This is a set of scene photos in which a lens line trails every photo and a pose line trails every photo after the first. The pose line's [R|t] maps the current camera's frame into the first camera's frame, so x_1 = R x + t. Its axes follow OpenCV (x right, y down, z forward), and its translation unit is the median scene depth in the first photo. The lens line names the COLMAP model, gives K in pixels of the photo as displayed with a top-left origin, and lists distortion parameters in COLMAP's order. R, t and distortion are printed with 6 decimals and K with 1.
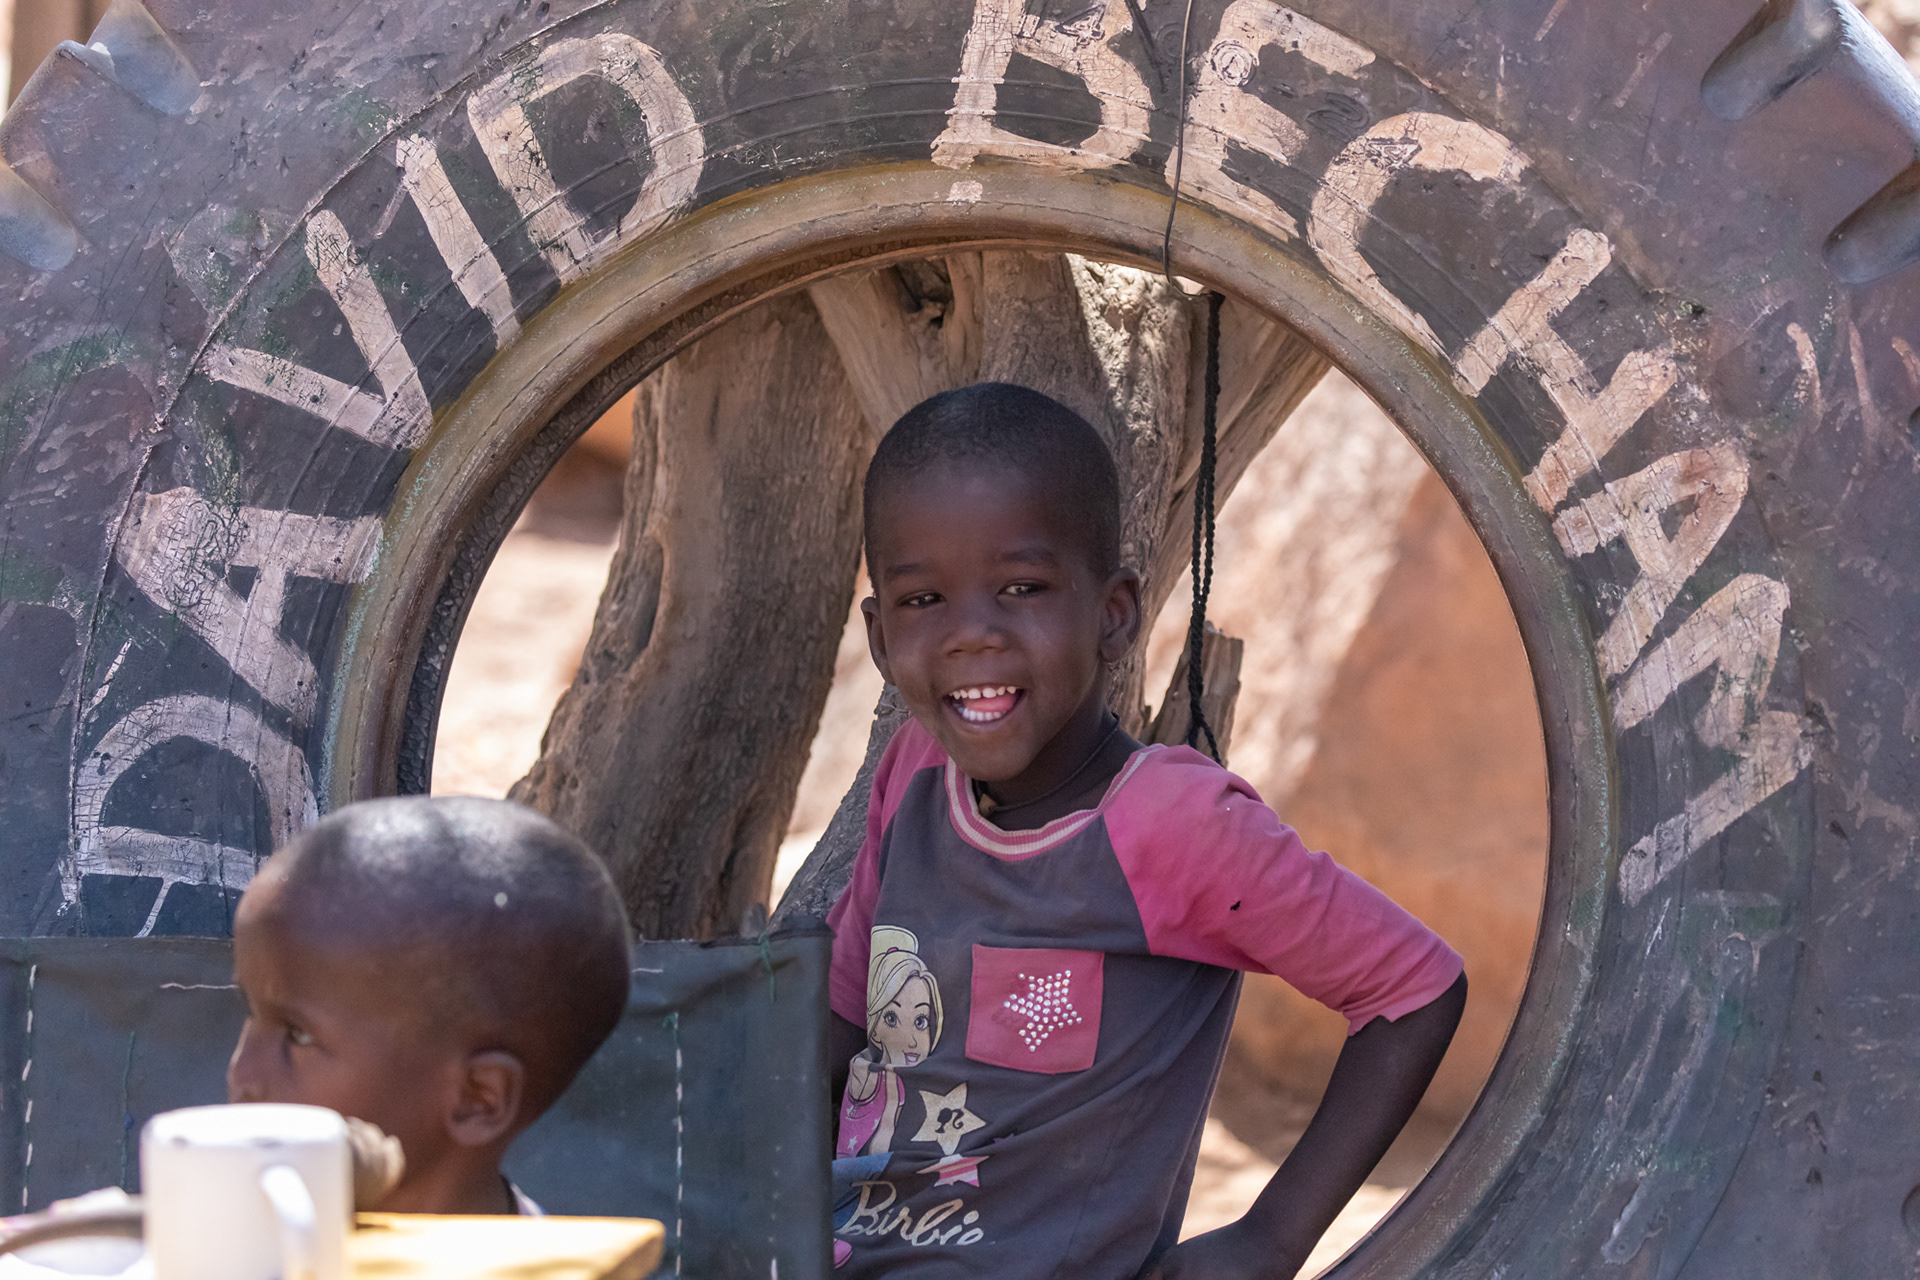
lens RADIAL K [[8734.8, 0, 959.9], [0, 8734.8, 640.0], [0, 0, 1]] dist [-0.213294, 0.000000]
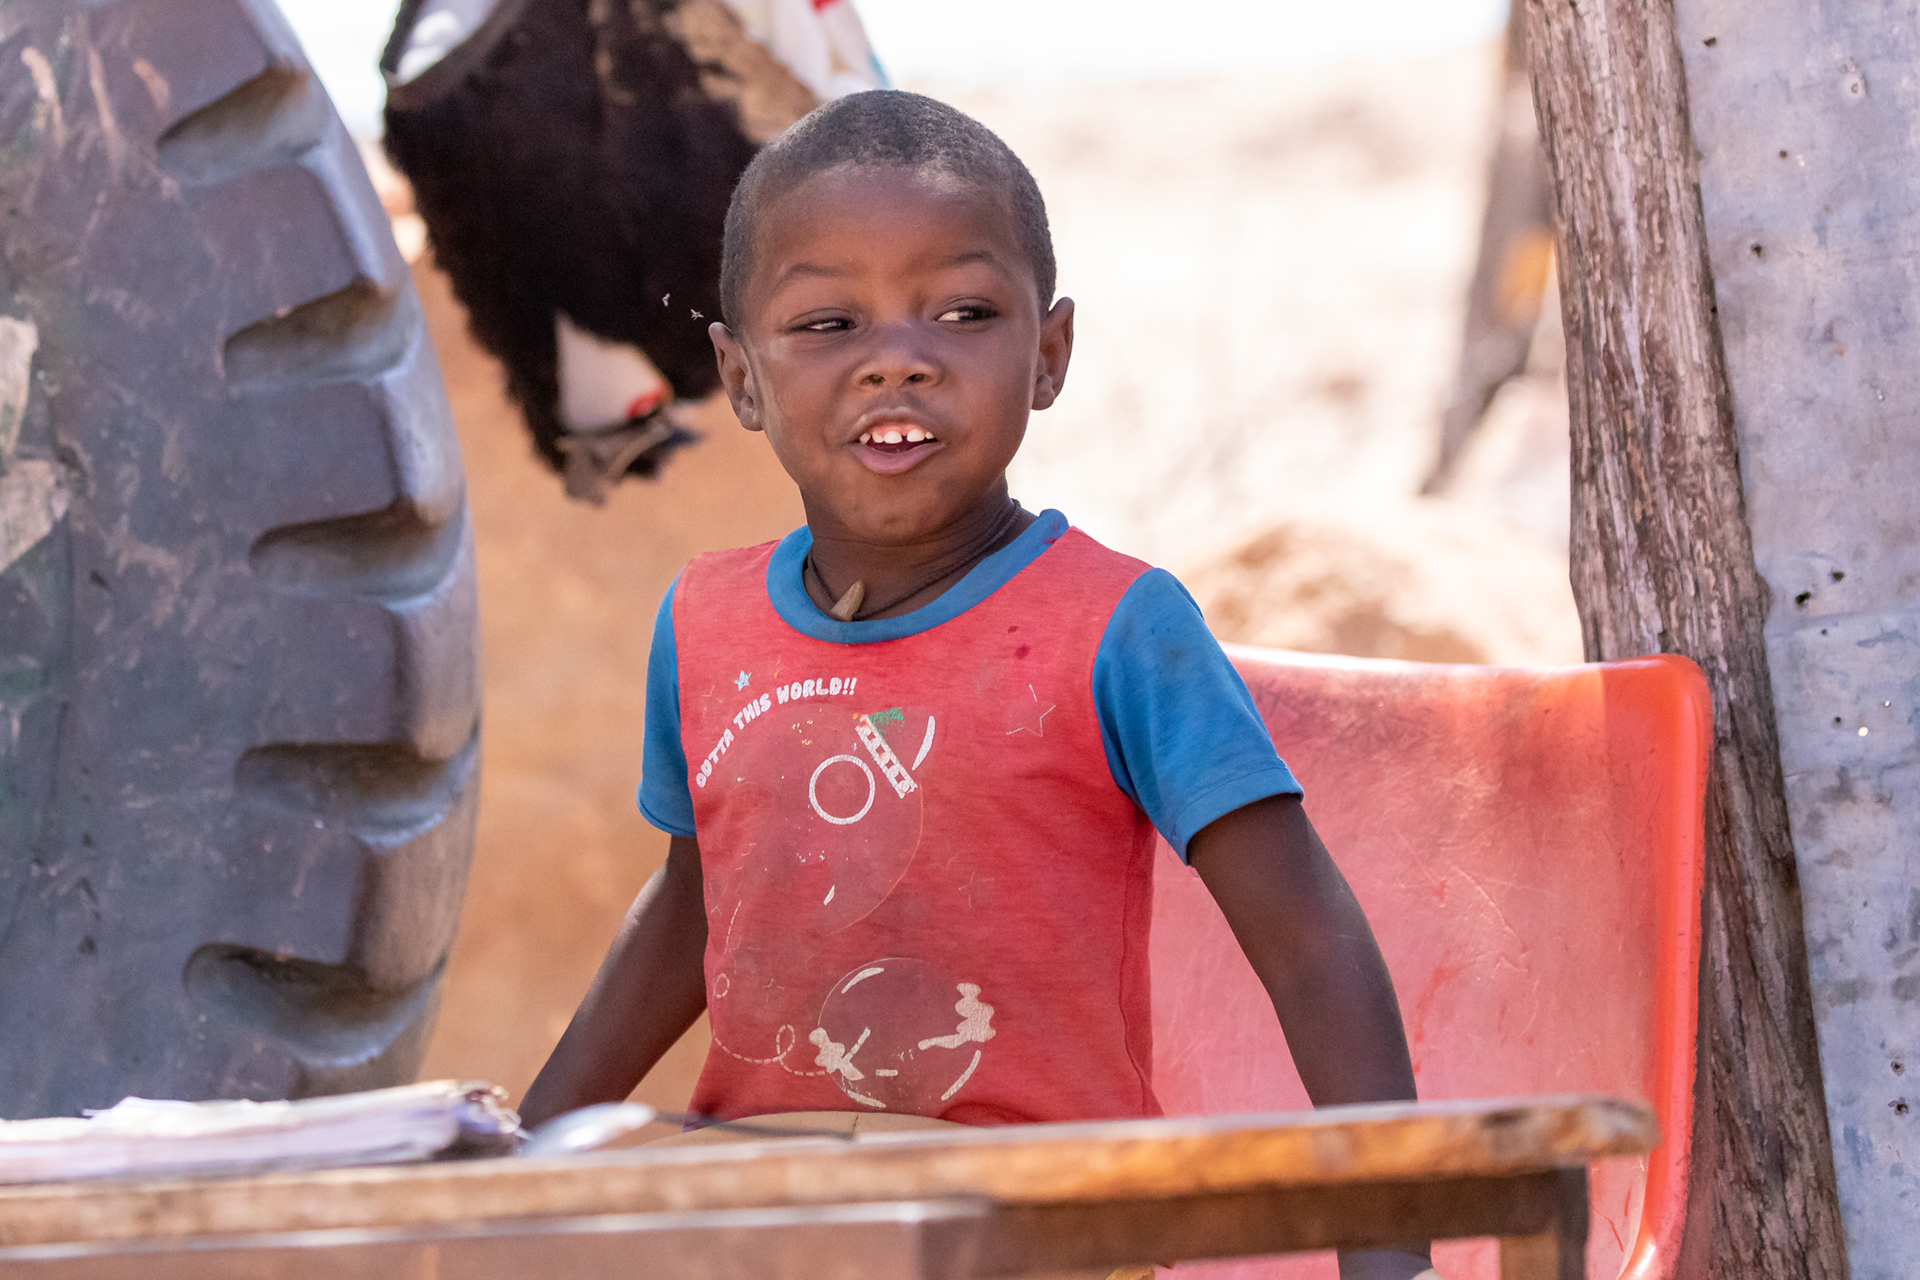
lens RADIAL K [[7832.2, 0, 960.3], [0, 7832.2, 640.0], [0, 0, 1]] dist [-0.038440, 0.000000]
pose [[0.976340, -0.043046, 0.211914, 0.011134], [0.038897, 0.998962, 0.023710, 0.011808], [-0.212715, -0.014906, 0.977001, 0.143596]]
